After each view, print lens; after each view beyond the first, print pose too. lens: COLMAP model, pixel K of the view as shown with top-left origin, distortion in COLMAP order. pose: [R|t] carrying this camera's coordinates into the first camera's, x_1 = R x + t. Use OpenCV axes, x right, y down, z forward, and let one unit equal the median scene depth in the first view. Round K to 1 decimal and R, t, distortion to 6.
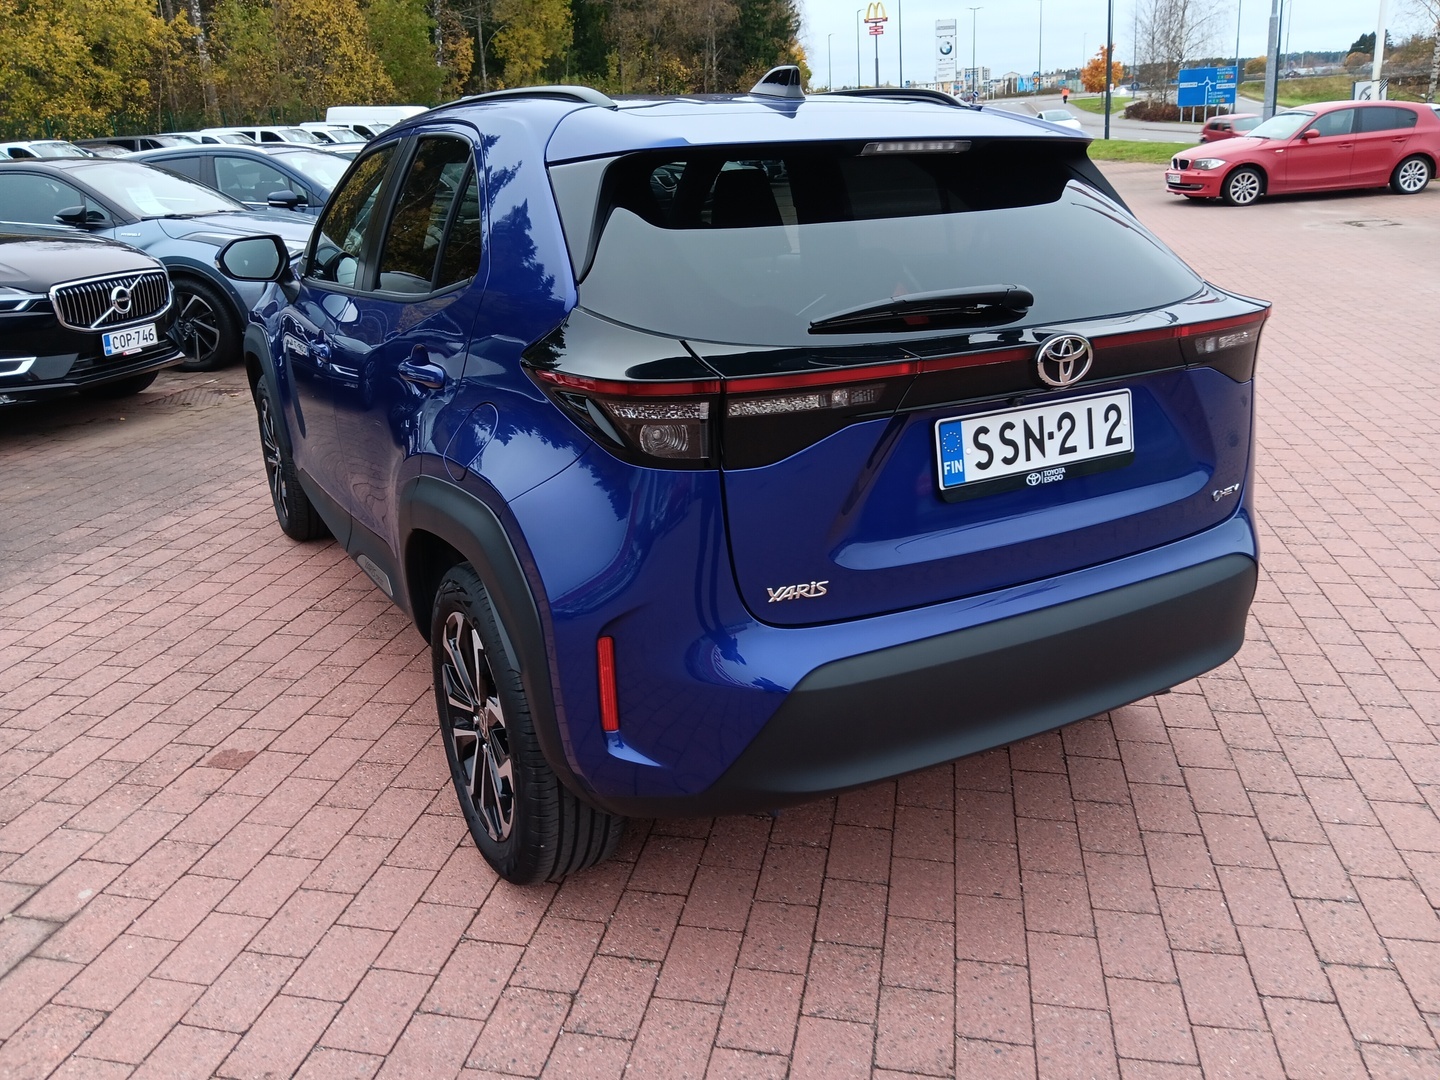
lens RADIAL K [[1131.7, 0, 720.0], [0, 1131.7, 540.0], [0, 0, 1]] dist [-0.003036, -0.045553]
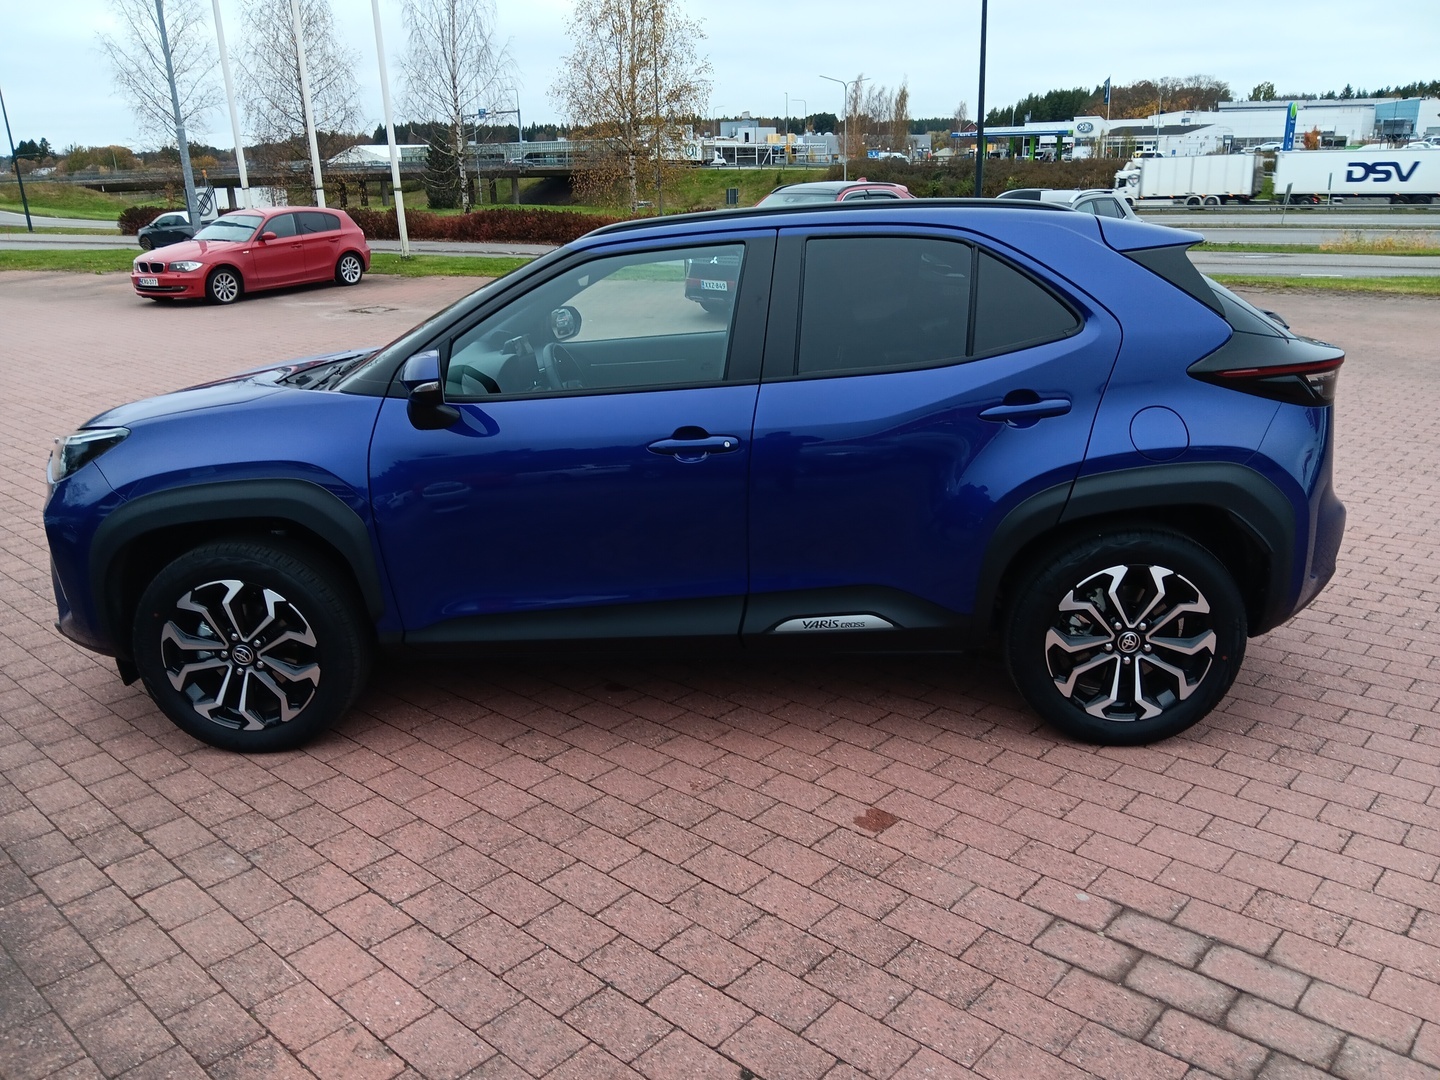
lens RADIAL K [[1131.7, 0, 720.0], [0, 1131.7, 540.0], [0, 0, 1]] dist [-0.003036, -0.045553]
pose [[0.521220, -0.218423, 0.824997, -0.219242], [0.288323, 0.954922, 0.070664, -0.027456], [-0.803243, 0.201034, 0.560701, 0.082116]]
